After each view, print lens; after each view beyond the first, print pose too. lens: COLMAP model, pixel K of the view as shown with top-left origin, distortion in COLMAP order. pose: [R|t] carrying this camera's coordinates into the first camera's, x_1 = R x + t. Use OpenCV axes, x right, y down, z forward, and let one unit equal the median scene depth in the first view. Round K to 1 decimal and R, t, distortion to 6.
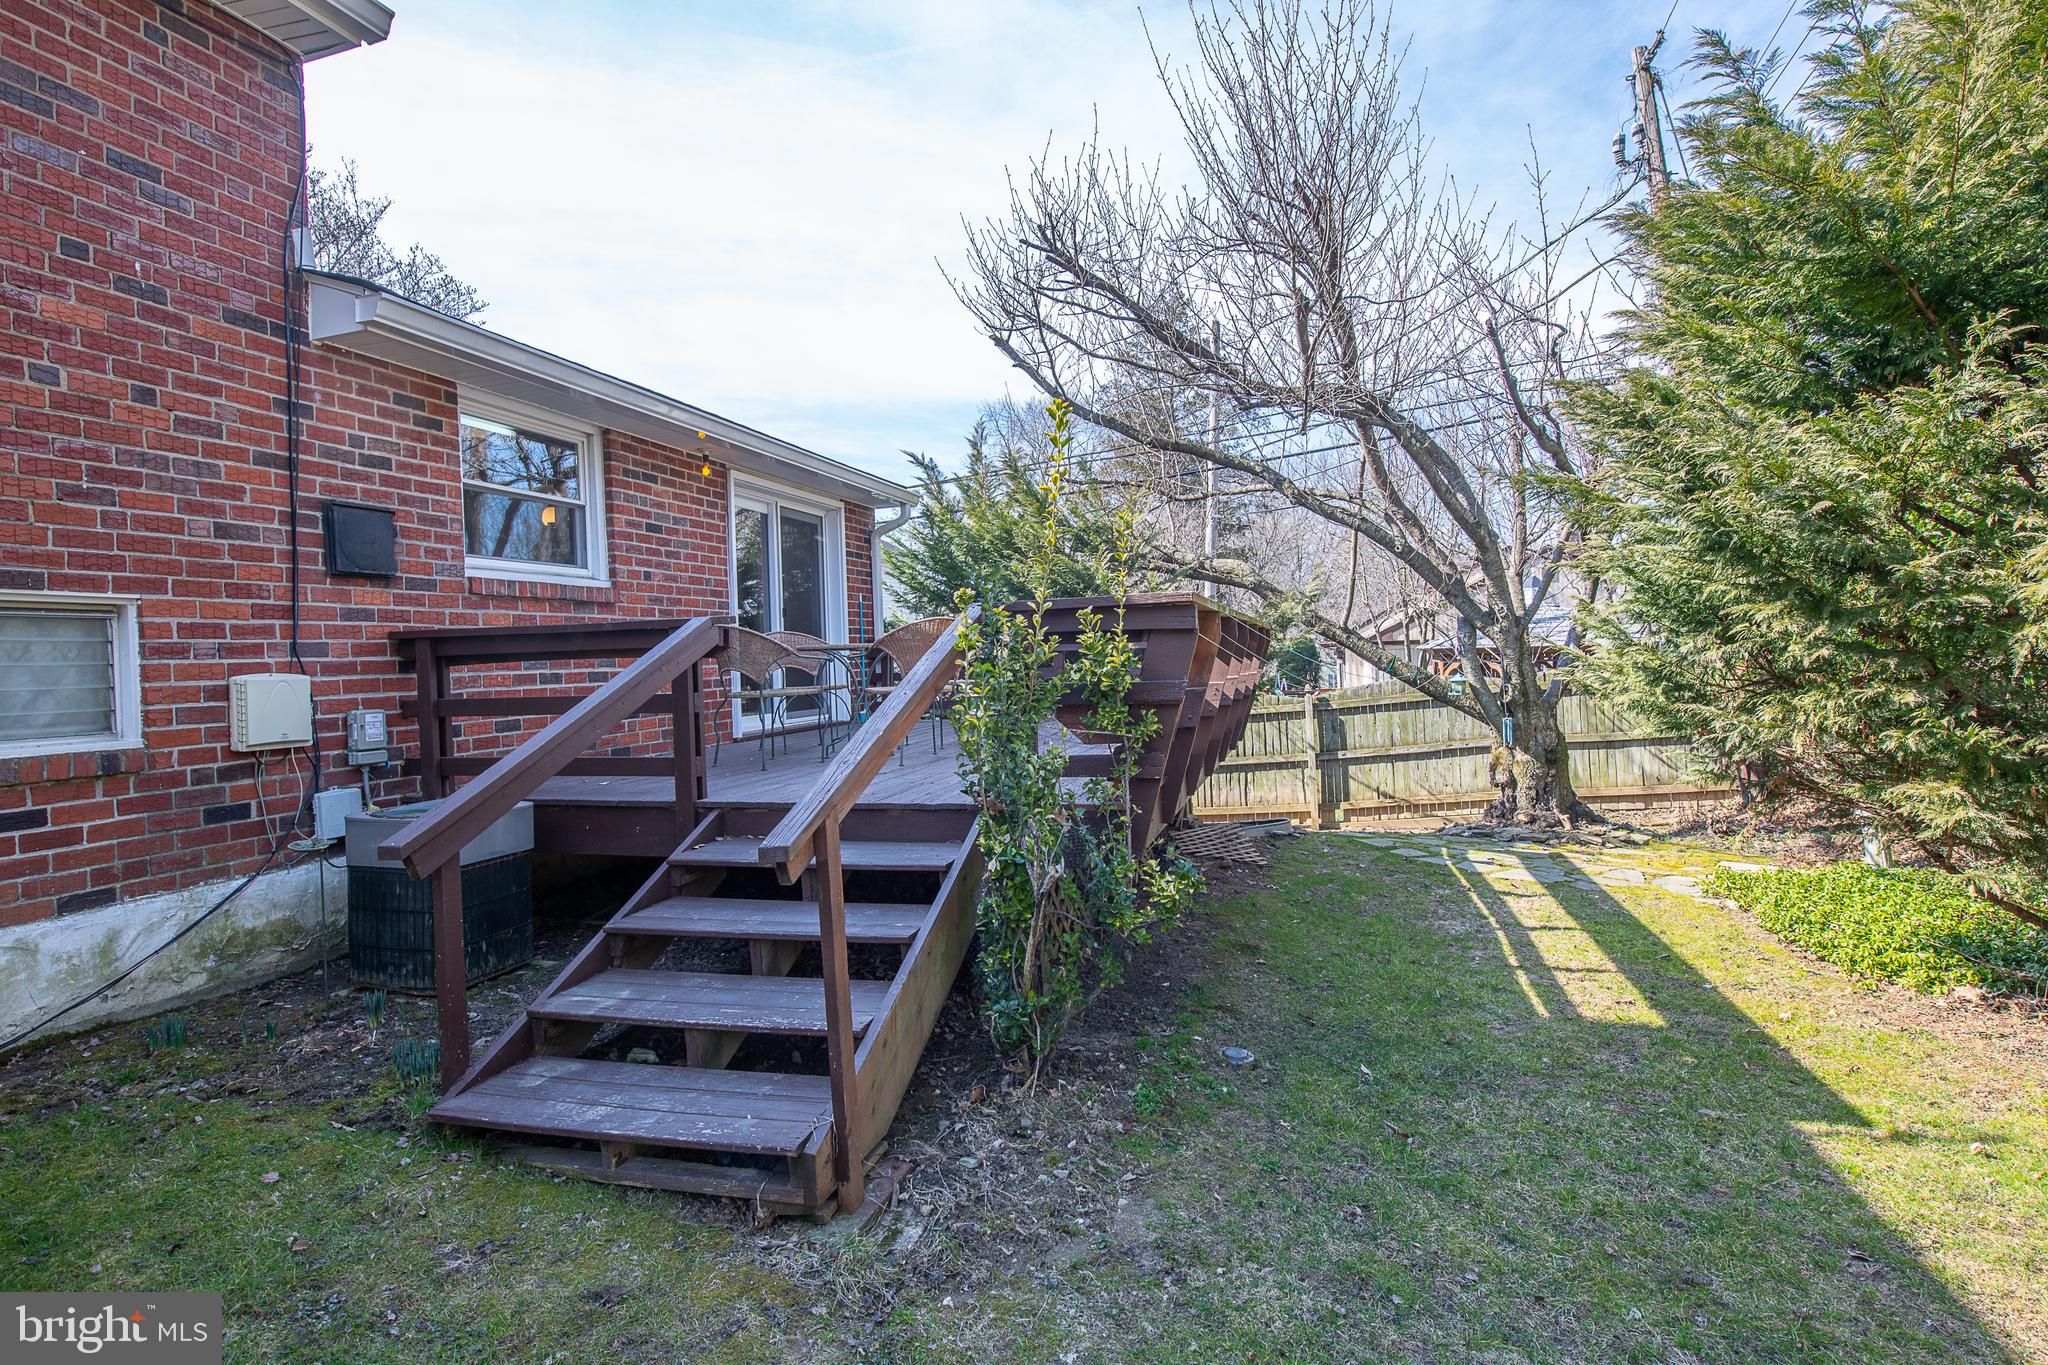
lens RADIAL K [[1033.5, 0, 1030.3], [0, 1033.5, 662.0], [0, 0, 1]] dist [-0.005781, -0.000362]
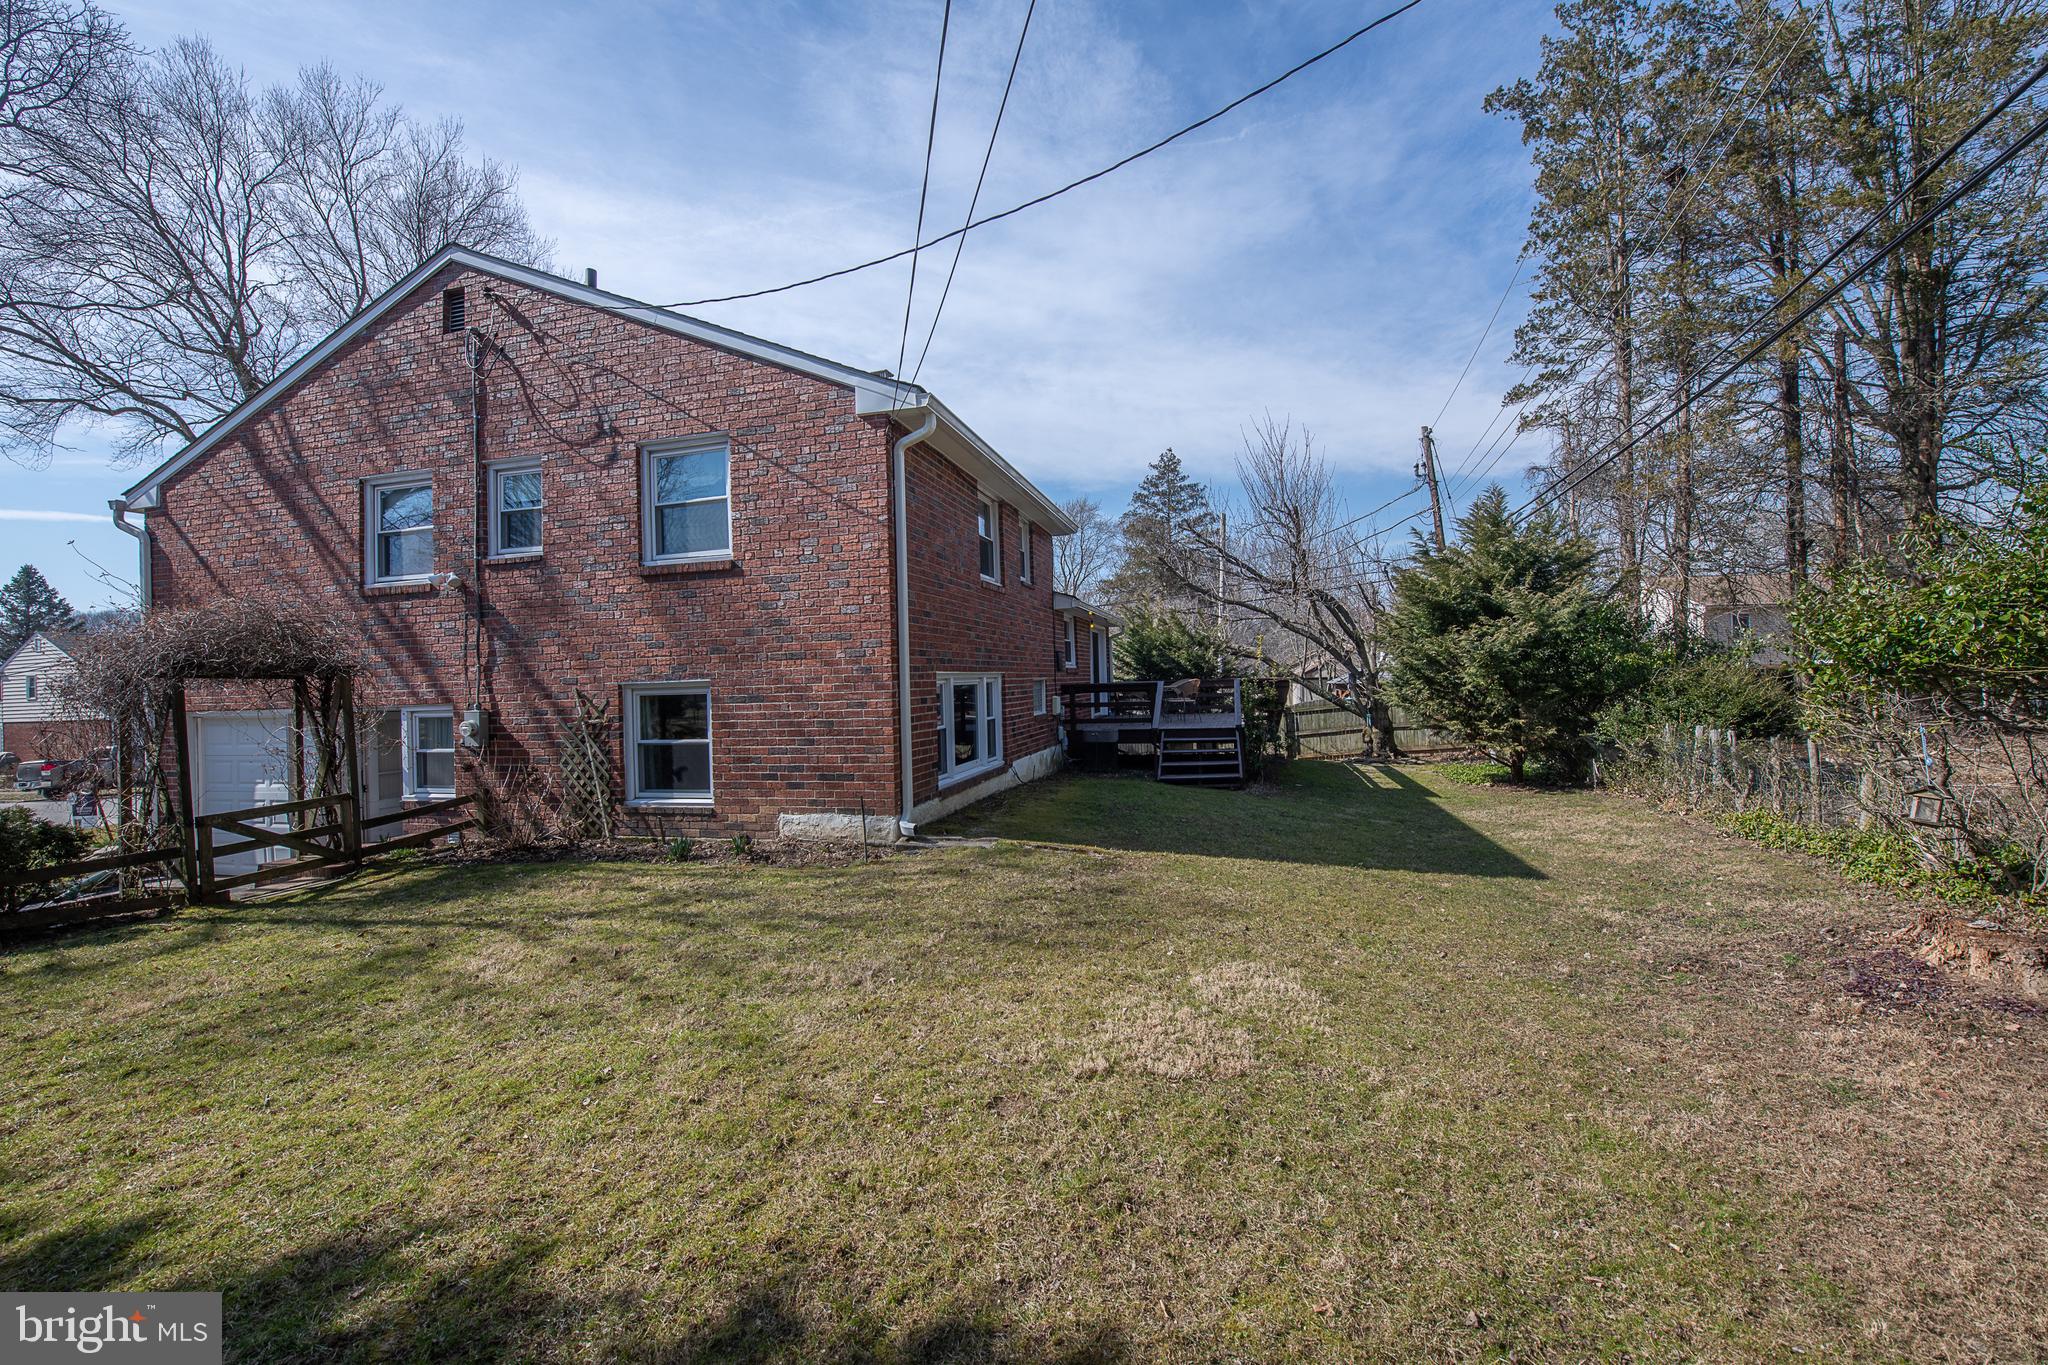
lens RADIAL K [[808.6, 0, 1030.4], [0, 808.6, 668.9], [0, 0, 1]] dist [-0.020344, -0.001780]
pose [[0.999847, 0.001665, 0.017441, -0.376054], [-0.001262, 0.999732, -0.023119, -0.008637], [-0.017475, 0.023093, 0.999581, -0.901397]]
